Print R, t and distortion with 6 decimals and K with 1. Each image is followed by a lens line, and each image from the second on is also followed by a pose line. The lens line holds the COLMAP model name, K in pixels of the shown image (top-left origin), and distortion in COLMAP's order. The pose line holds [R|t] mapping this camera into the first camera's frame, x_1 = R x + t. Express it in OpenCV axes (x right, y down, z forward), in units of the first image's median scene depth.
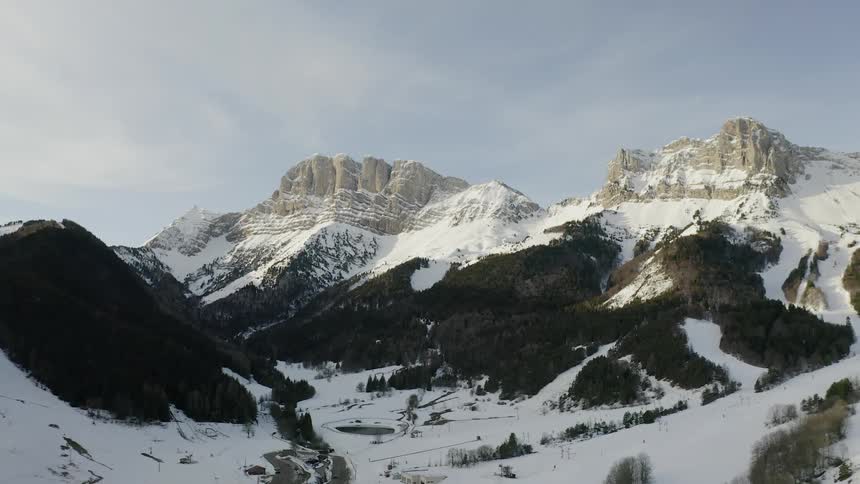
lens RADIAL K [[683.5, 0, 430.0], [0, 683.5, 242.0], [0, 0, 1]] dist [-0.188738, 0.014546]
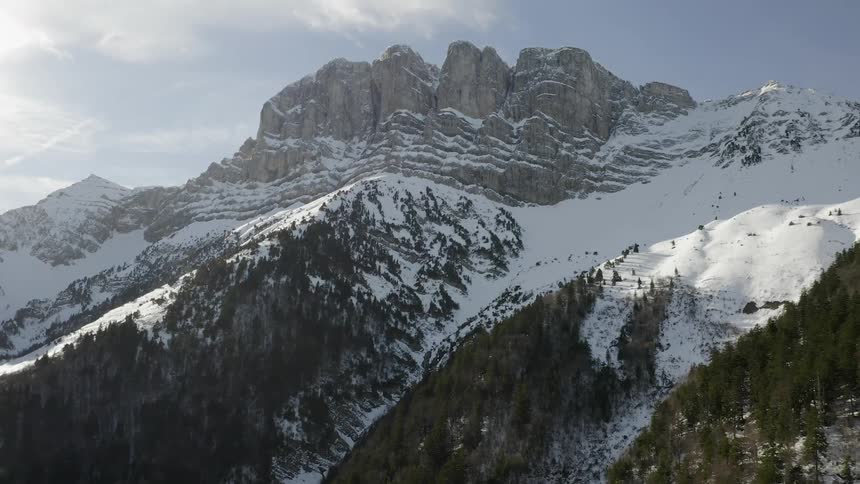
lens RADIAL K [[683.5, 0, 430.0], [0, 683.5, 242.0], [0, 0, 1]] dist [-0.188738, 0.014546]
pose [[0.999633, 0.008617, 0.025669, -0.137140], [-0.006545, 0.996794, -0.079739, 0.045028], [-0.026274, 0.079541, 0.996485, 0.651808]]
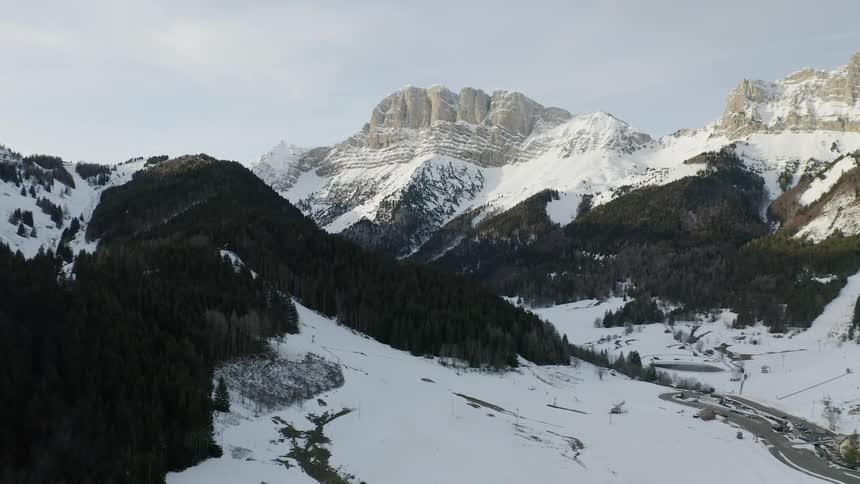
lens RADIAL K [[683.5, 0, 430.0], [0, 683.5, 242.0], [0, 0, 1]] dist [-0.188738, 0.014546]
pose [[0.998151, -0.004609, -0.060614, -0.096995], [0.010393, 0.995379, 0.095465, 0.002435], [0.059894, -0.095918, 0.993586, 0.015953]]
